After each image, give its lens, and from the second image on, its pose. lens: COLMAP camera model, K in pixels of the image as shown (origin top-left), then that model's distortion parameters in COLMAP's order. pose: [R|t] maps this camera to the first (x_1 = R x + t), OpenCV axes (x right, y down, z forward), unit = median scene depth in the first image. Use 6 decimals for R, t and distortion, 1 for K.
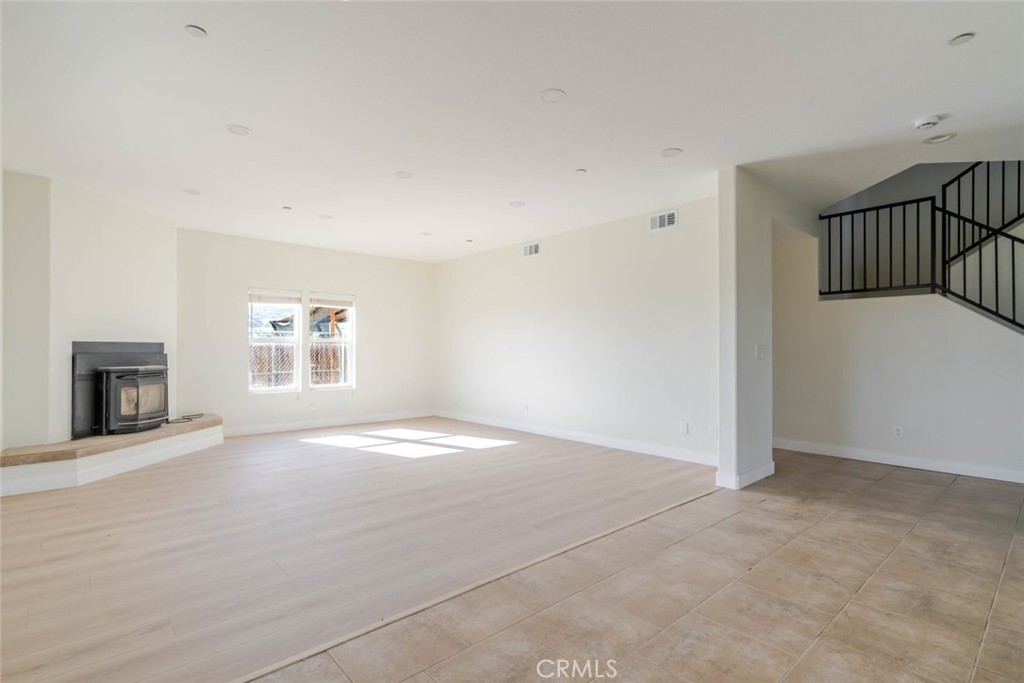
lens RADIAL K [[486.8, 0, 509.3], [0, 486.8, 353.1], [0, 0, 1]] dist [0.001894, -0.001114]
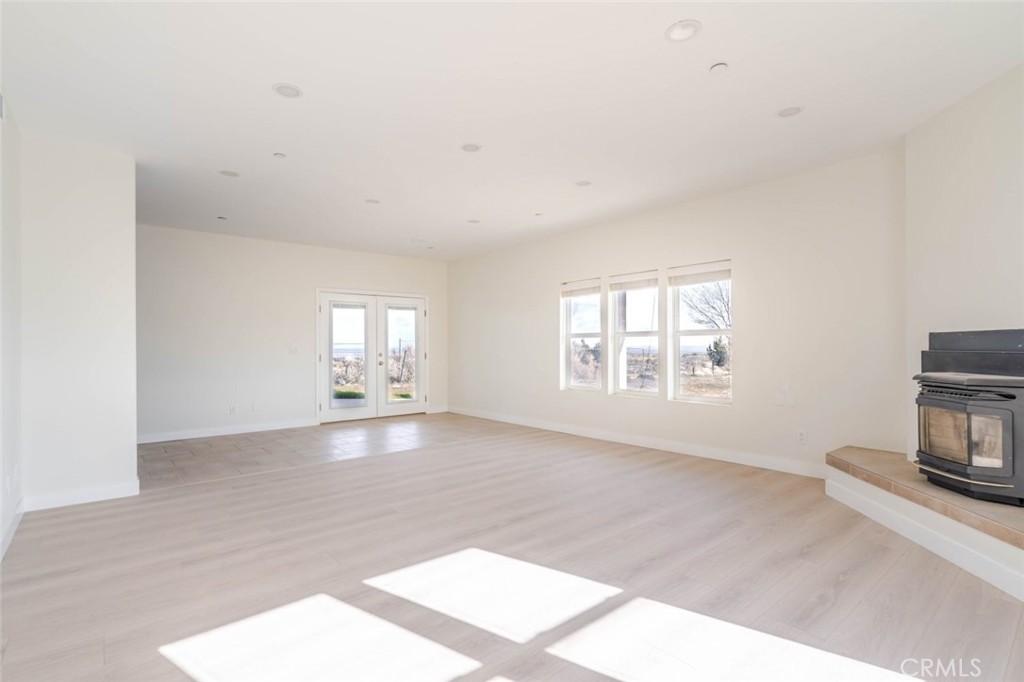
lens RADIAL K [[495.9, 0, 507.6], [0, 495.9, 346.0], [0, 0, 1]] dist [0.012459, -0.008944]
pose [[-0.999447, 0.006861, 0.032526, -0.269057], [0.007162, 0.999932, 0.009170, -0.014735], [-0.032461, 0.009398, -0.999429, 1.653652]]
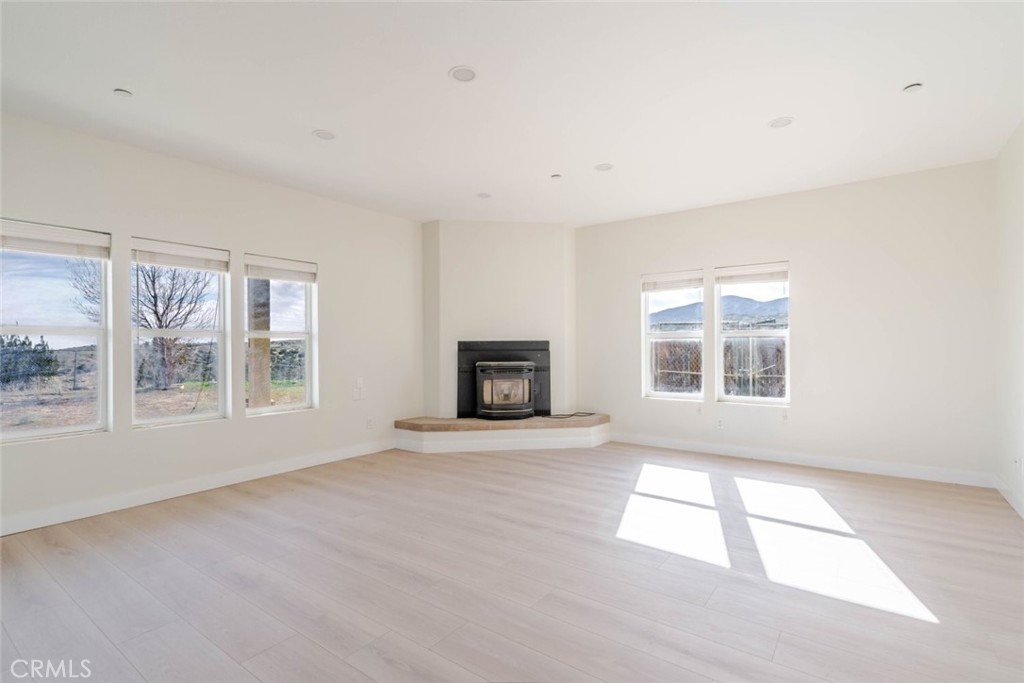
lens RADIAL K [[486.8, 0, 509.3], [0, 486.8, 353.1], [0, 0, 1]] dist [0.001894, -0.001114]
pose [[0.209803, 0.012022, -0.977670, 0.363502], [-0.002189, 0.999928, 0.011825, -0.007760], [0.977741, -0.000341, 0.209814, 0.806998]]
